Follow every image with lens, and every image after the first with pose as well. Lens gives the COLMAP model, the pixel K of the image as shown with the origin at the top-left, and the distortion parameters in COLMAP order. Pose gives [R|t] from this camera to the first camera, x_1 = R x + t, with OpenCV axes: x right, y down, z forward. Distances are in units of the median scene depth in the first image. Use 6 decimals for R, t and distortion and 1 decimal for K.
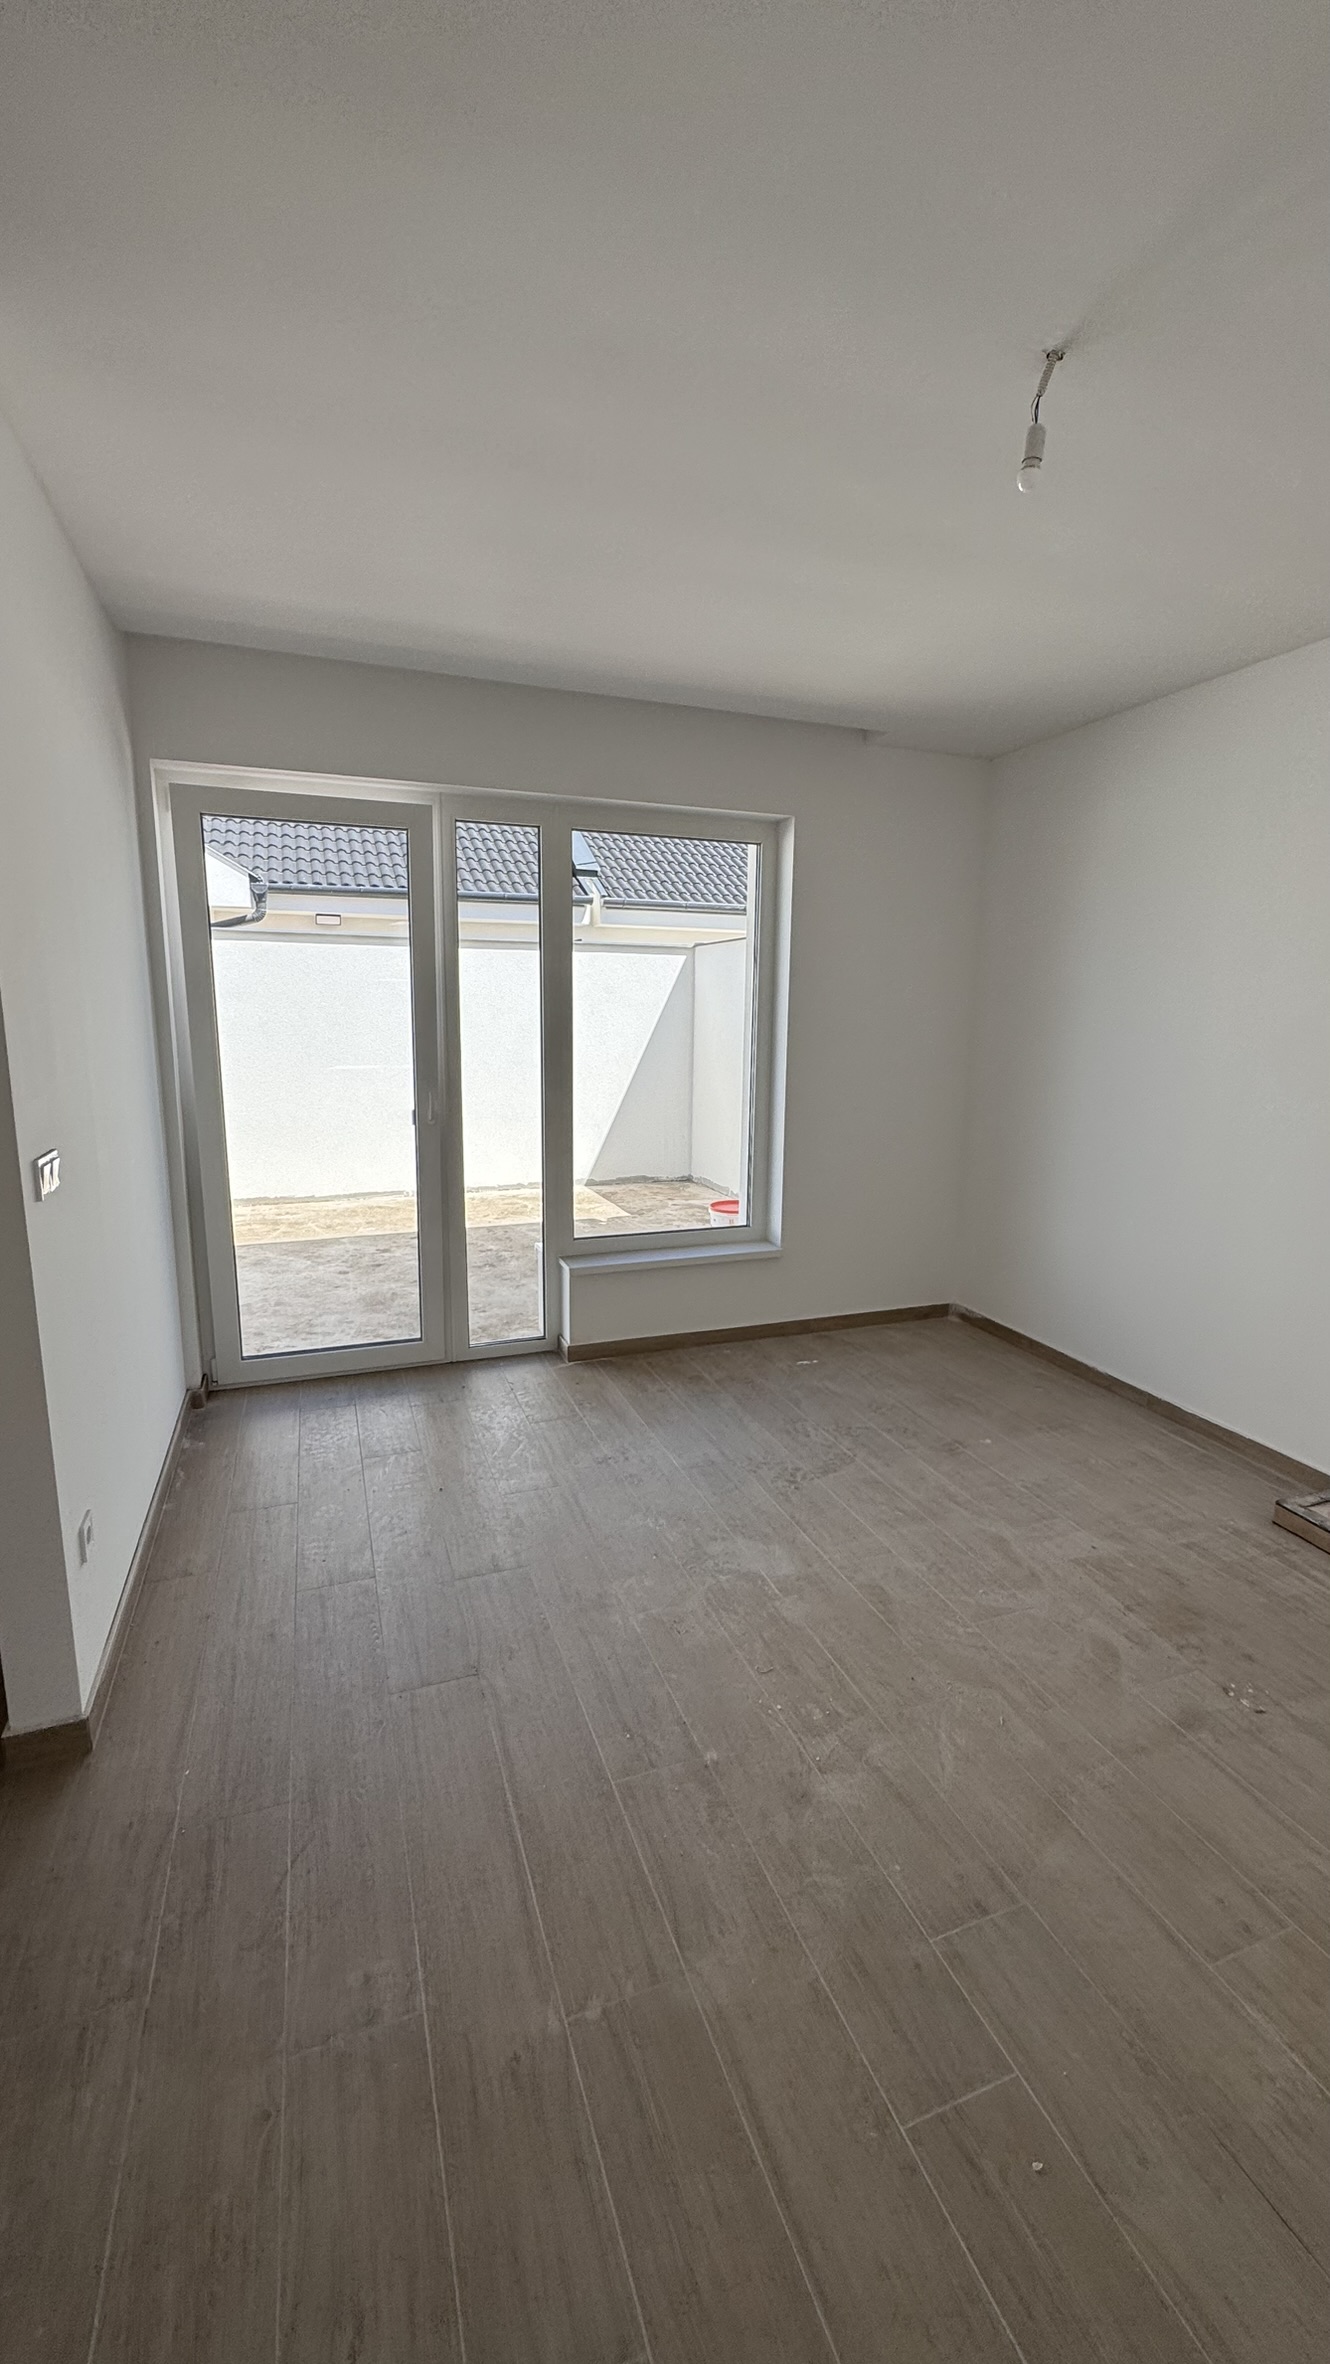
lens RADIAL K [[940.9, 0, 664.6], [0, 940.9, 1178.1], [0, 0, 1]] dist [-0.001443, -0.000035]
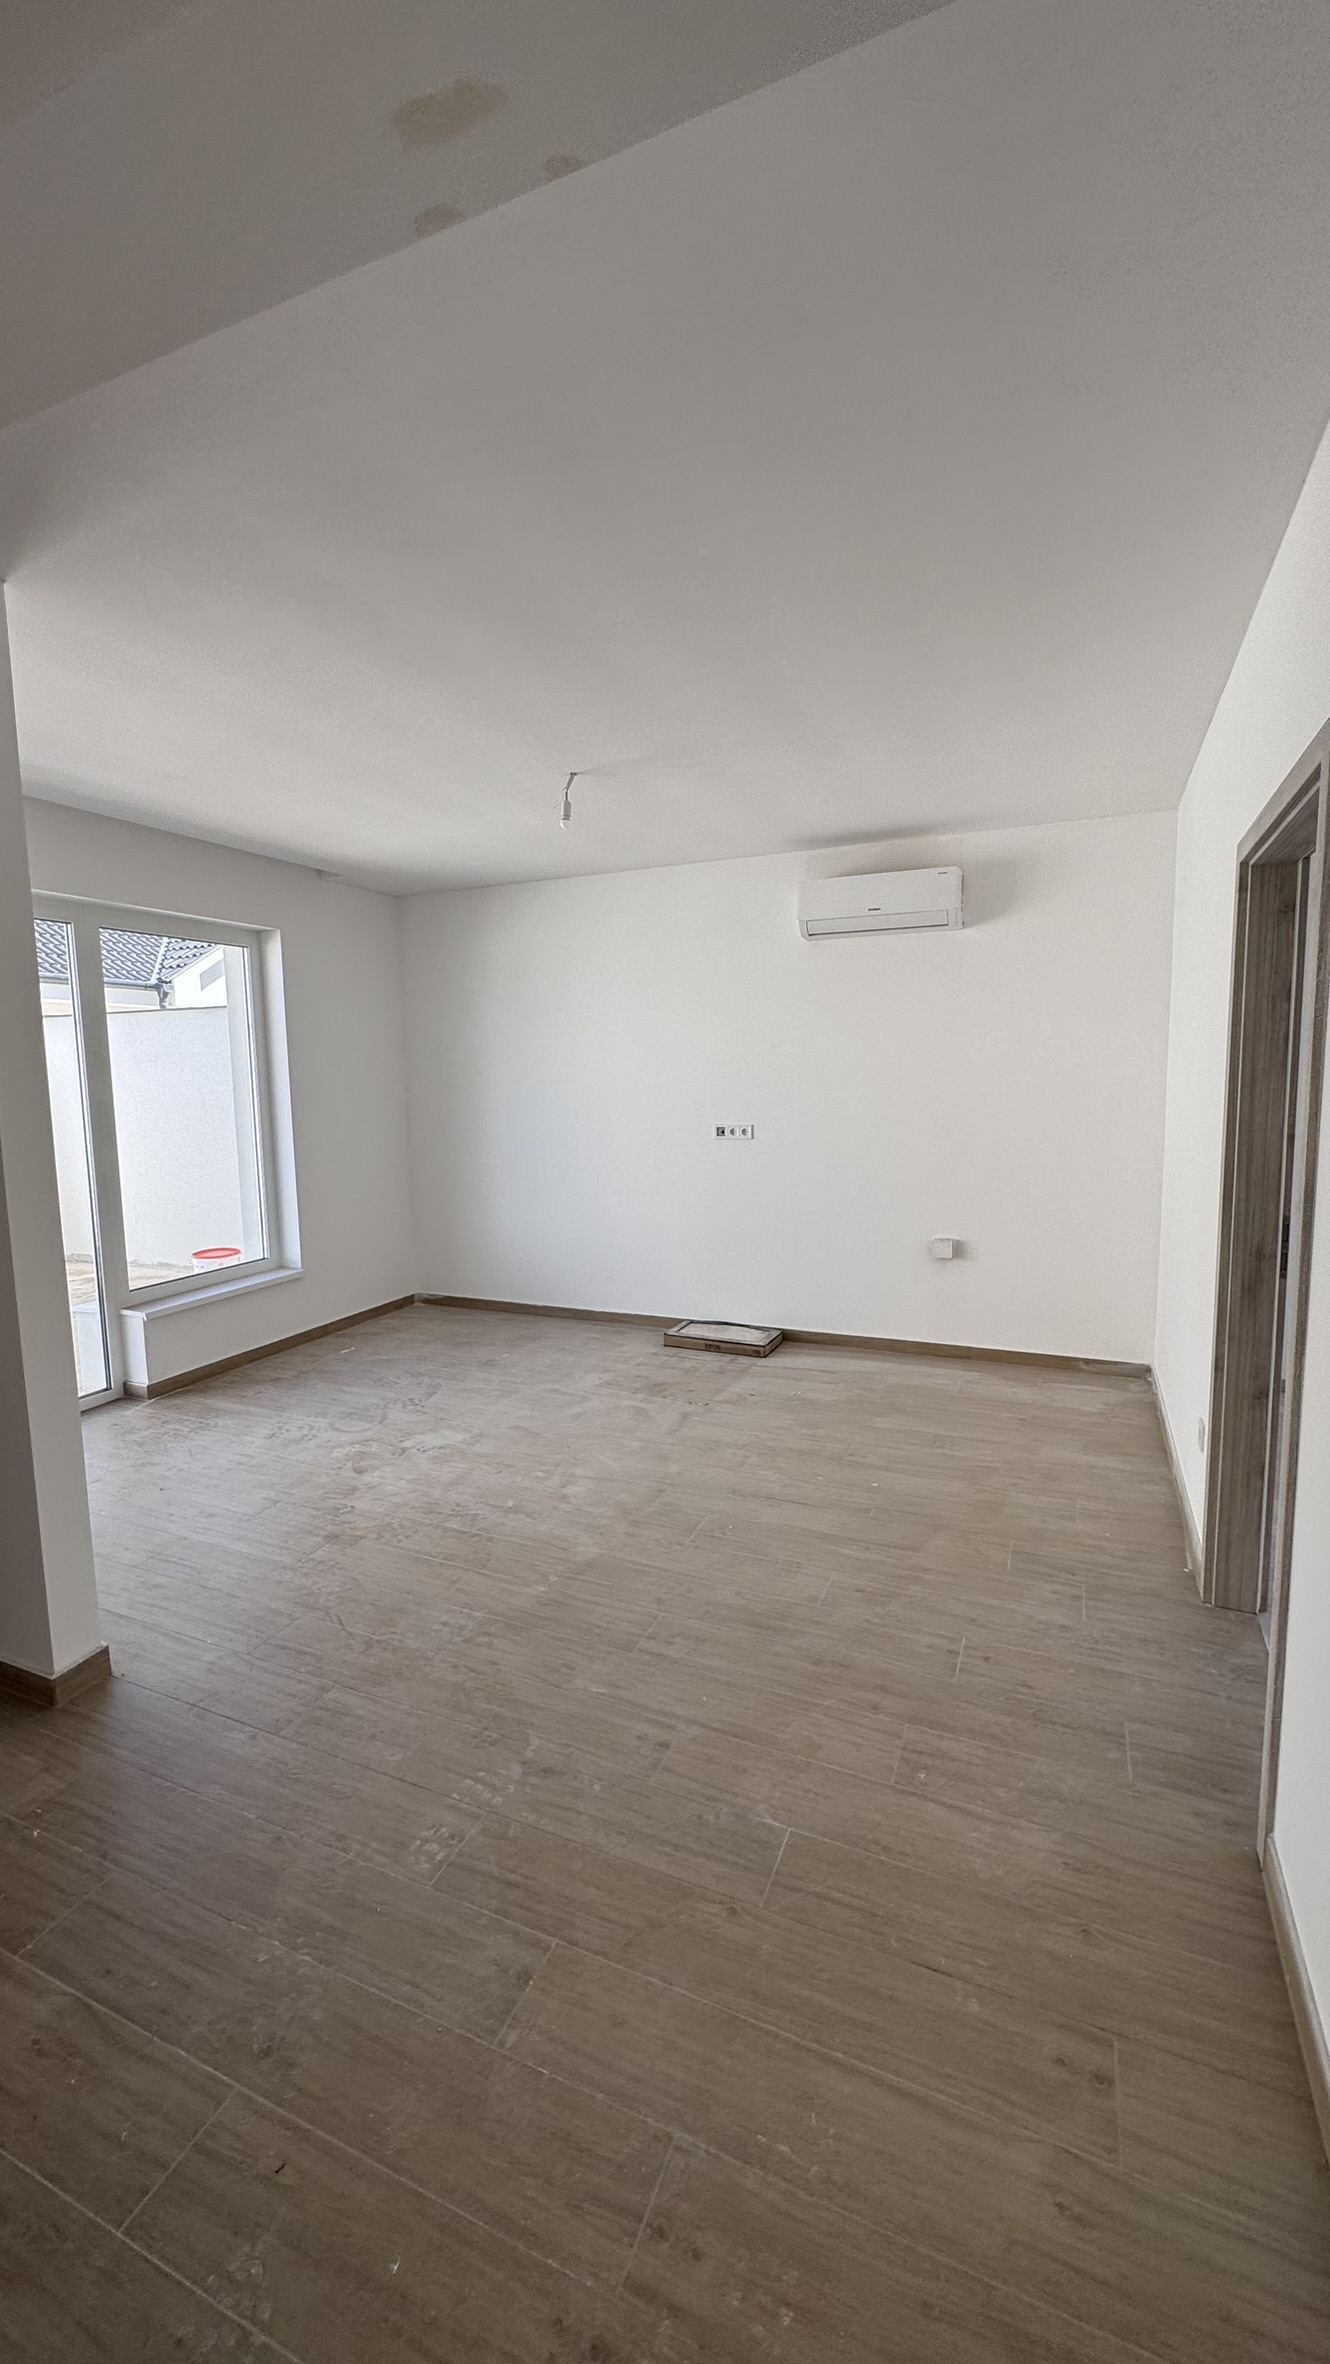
lens RADIAL K [[940.9, 0, 664.5], [0, 940.9, 1179.0], [0, 0, 1]] dist [-0.001443, -0.000035]
pose [[0.697046, -0.108100, 0.708831, -0.511895], [0.152235, 0.988344, 0.001023, 0.035670], [-0.700679, 0.107195, 0.705378, -0.273562]]
